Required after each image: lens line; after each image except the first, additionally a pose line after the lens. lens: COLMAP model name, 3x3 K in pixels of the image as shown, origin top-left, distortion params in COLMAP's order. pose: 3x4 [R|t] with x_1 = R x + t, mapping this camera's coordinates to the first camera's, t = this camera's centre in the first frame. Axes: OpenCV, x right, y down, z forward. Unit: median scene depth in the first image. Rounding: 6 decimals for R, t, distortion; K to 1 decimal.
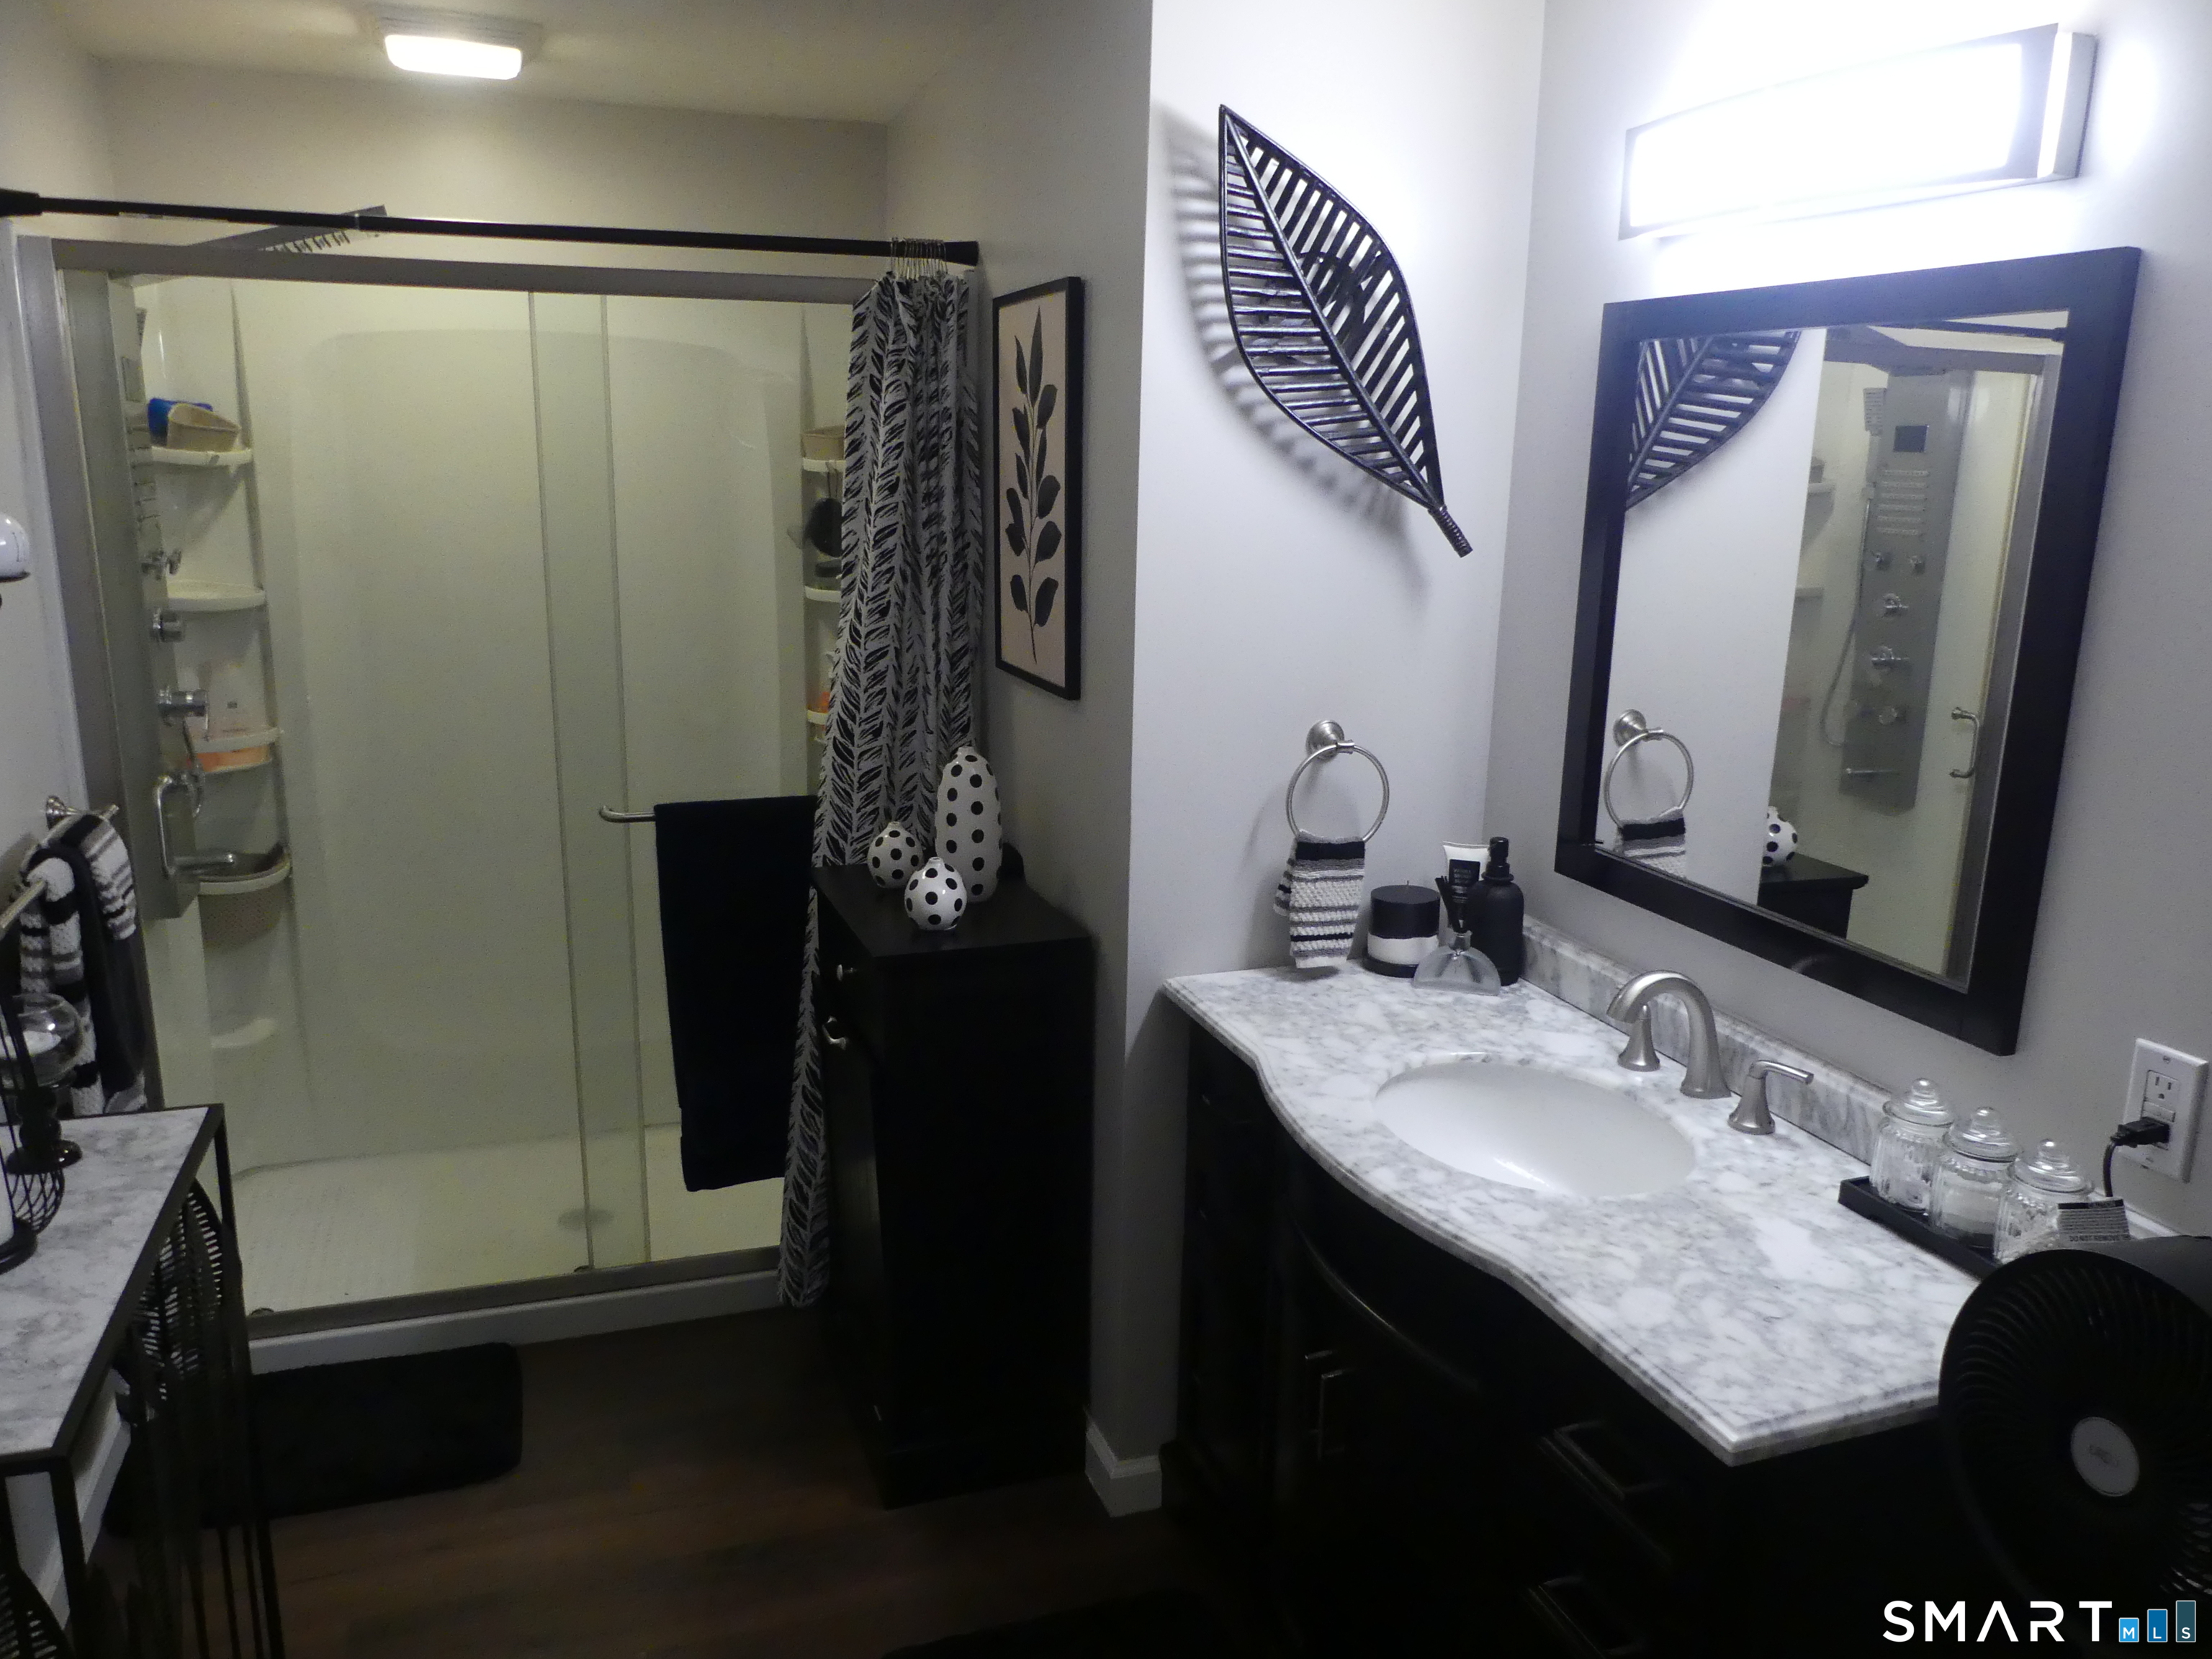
lens RADIAL K [[1687.6, 0, 1107.2], [0, 1687.6, 841.7], [0, 0, 1]] dist [-0.032257, 0.030144]
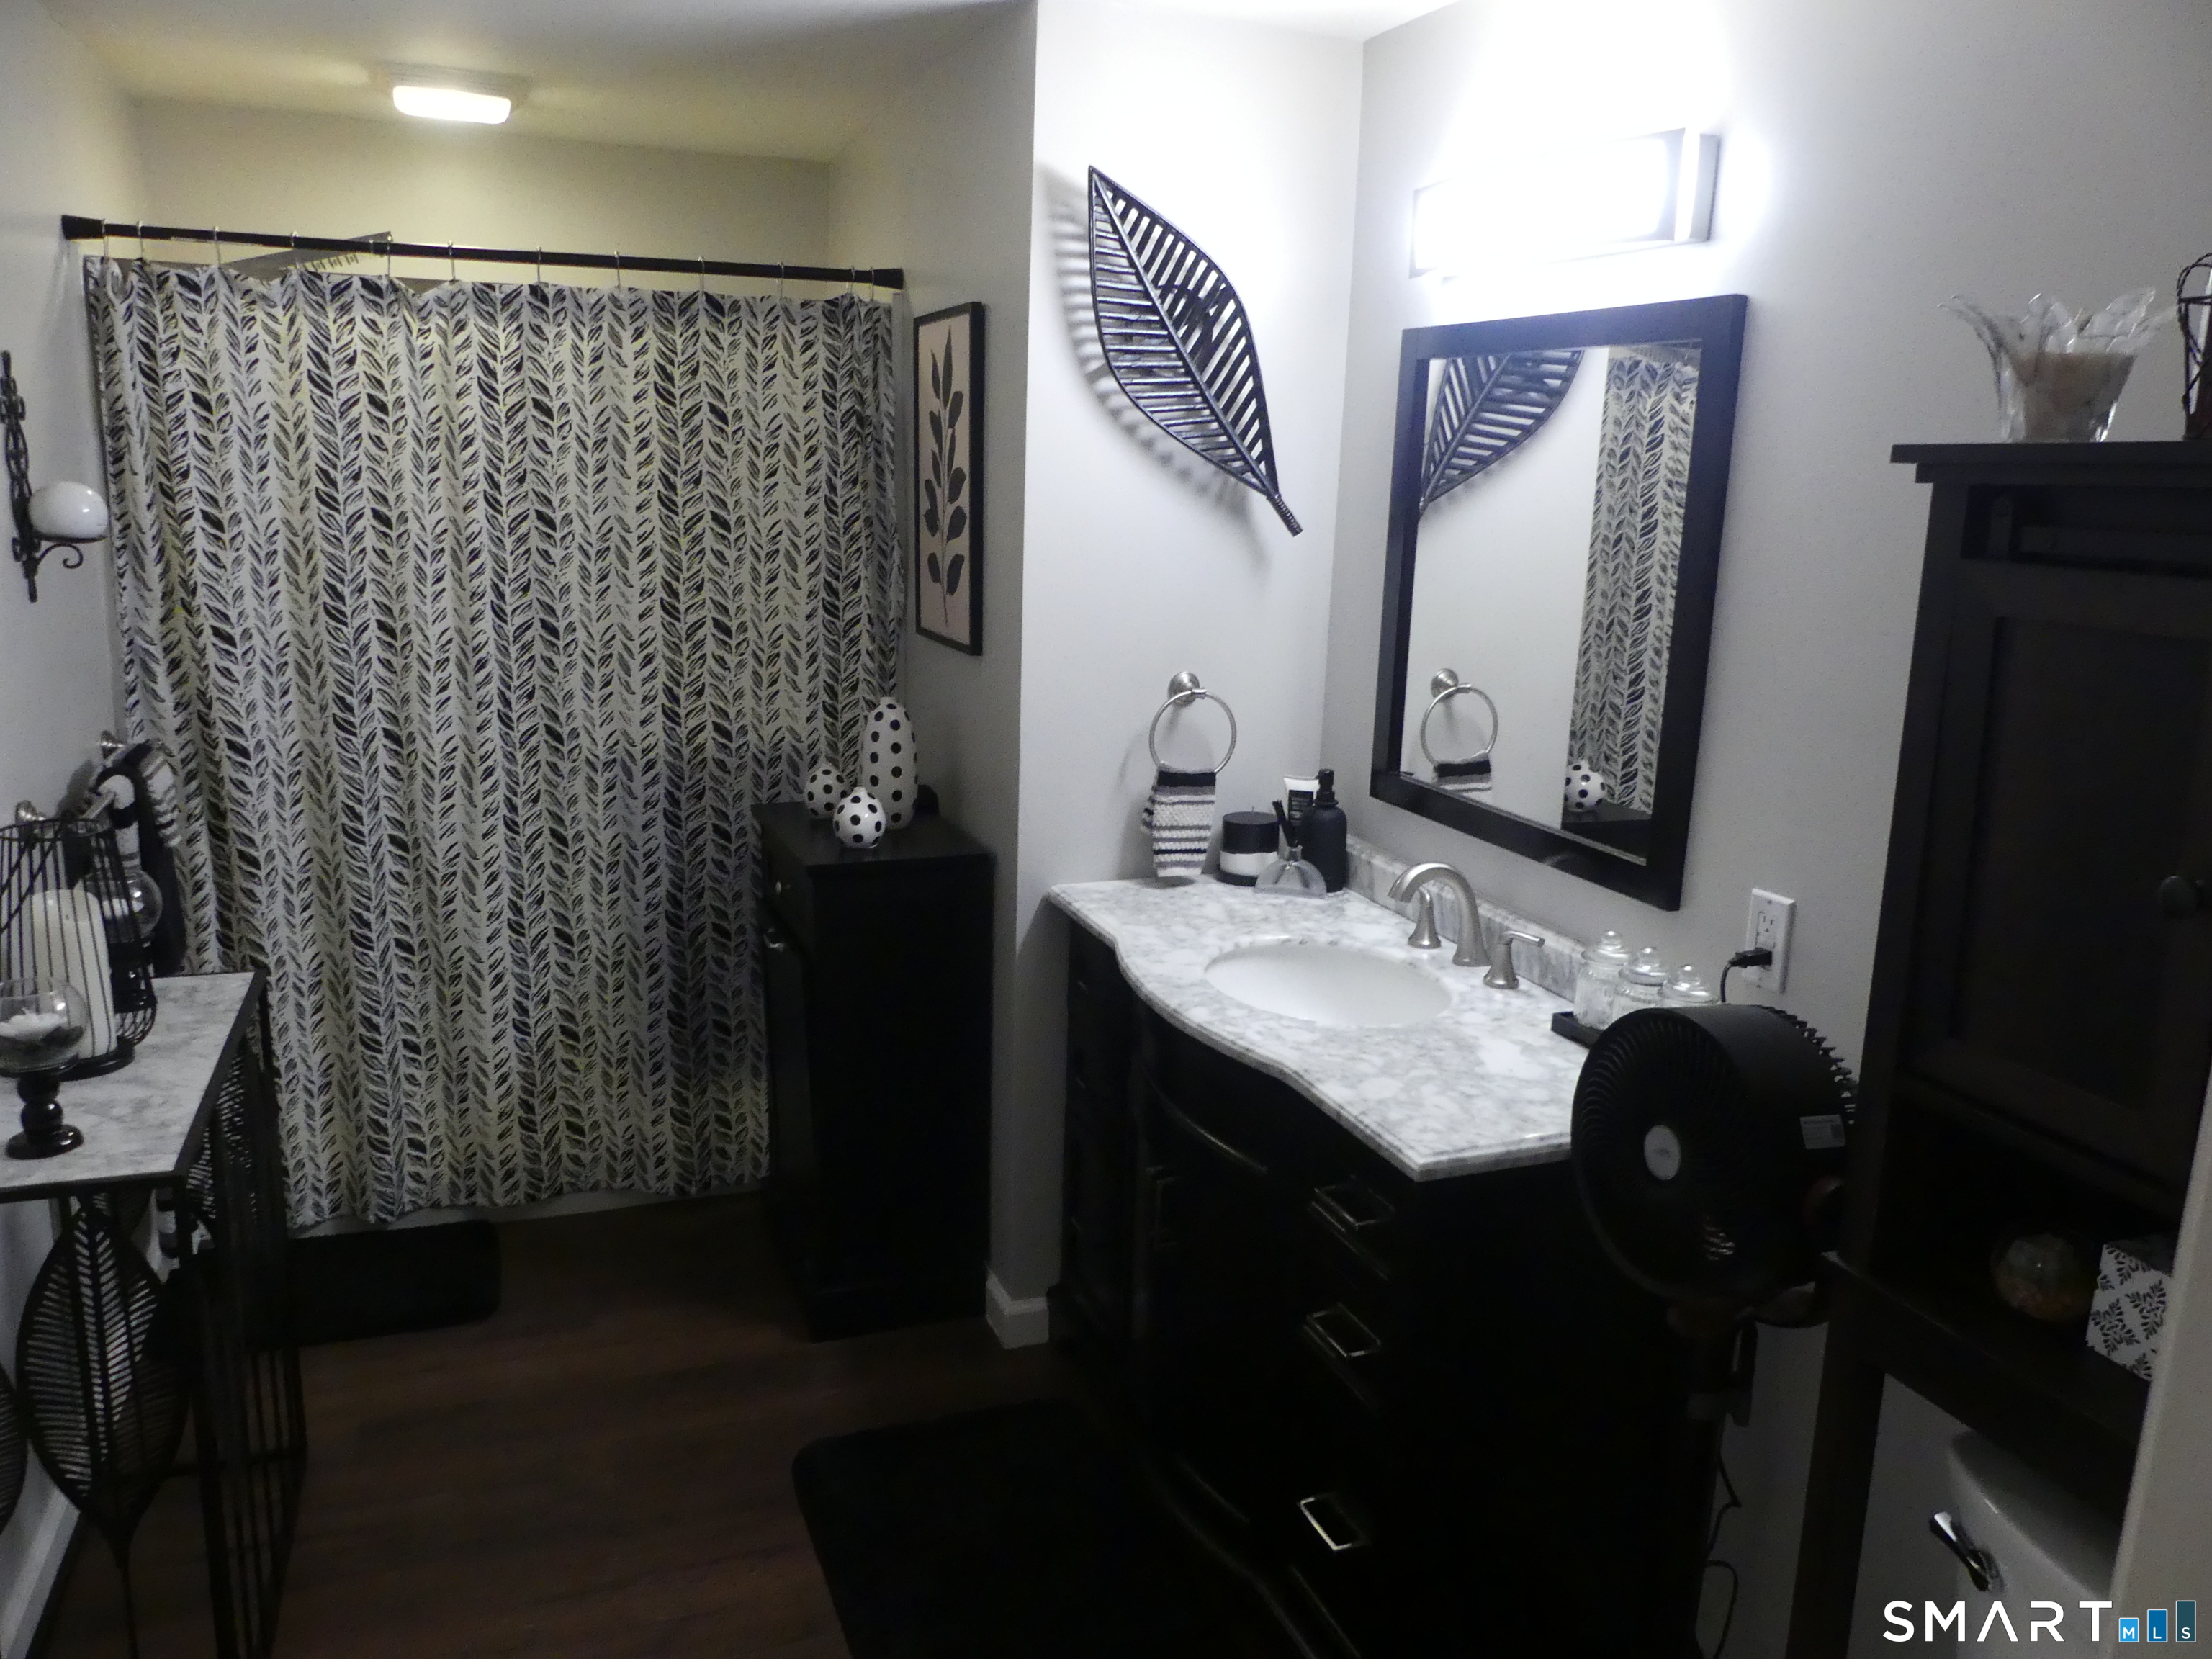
lens RADIAL K [[1670.3, 0, 1098.5], [0, 1670.3, 832.1], [0, 0, 1]] dist [-0.017126, -0.002056]
pose [[0.999745, 0.005541, 0.021905, 0.043799], [-0.005305, 0.999927, -0.010815, 0.056436], [-0.021964, 0.010696, 0.999702, -0.191732]]
